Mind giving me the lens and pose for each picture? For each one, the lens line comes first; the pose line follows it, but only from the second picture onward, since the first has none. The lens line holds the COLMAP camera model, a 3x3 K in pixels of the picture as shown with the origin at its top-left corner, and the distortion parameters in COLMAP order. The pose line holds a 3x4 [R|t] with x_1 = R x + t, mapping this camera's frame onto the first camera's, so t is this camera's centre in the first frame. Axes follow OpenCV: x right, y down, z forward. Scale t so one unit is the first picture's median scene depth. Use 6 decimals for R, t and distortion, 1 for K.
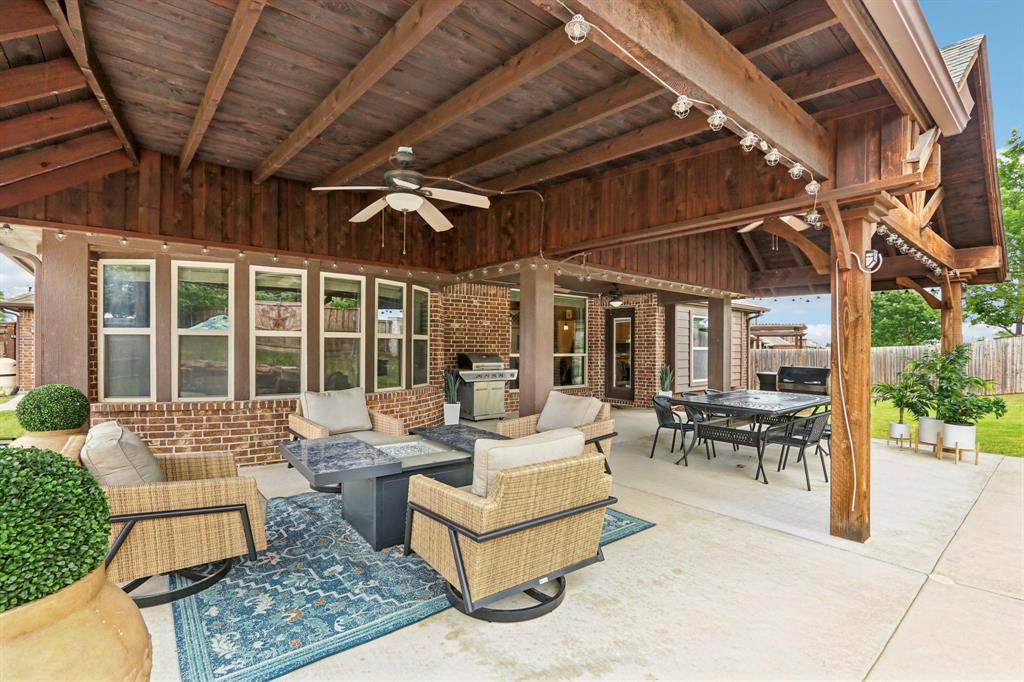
lens RADIAL K [[480.3, 0, 512.0], [0, 480.3, 341.0], [0, 0, 1]] dist [-0.002303, -0.000141]
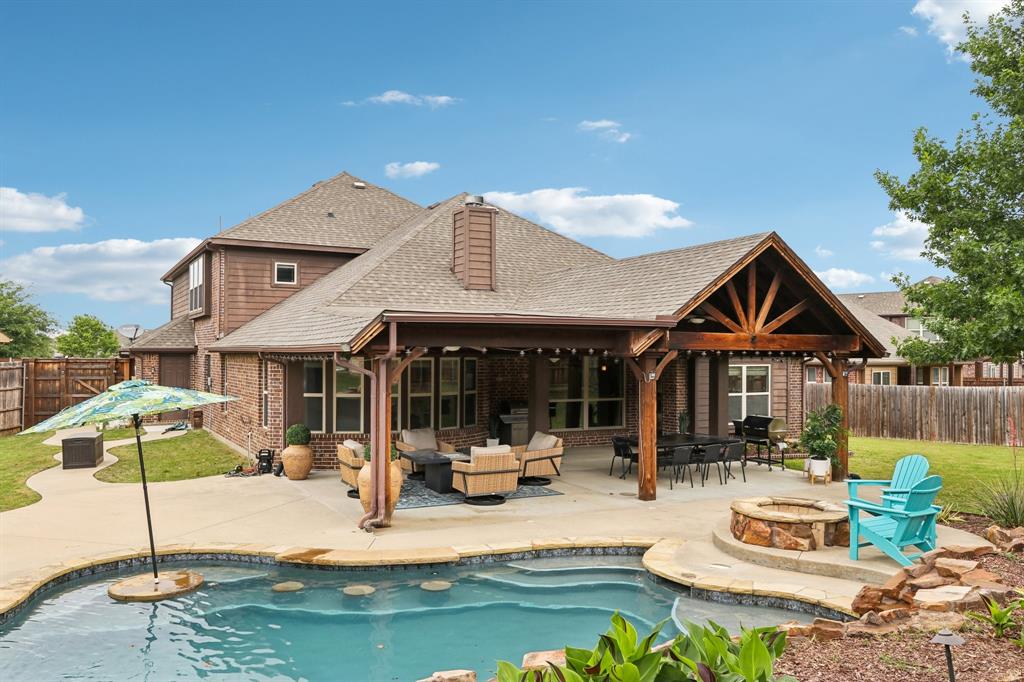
lens RADIAL K [[811.7, 0, 509.3], [0, 811.7, 343.9], [0, 0, 1]] dist [0.008690, 0.011900]
pose [[0.981337, -0.002315, -0.192284, 0.476133], [0.002219, 0.999997, -0.000715, -0.182939], [0.192286, 0.000274, 0.981339, -1.656903]]
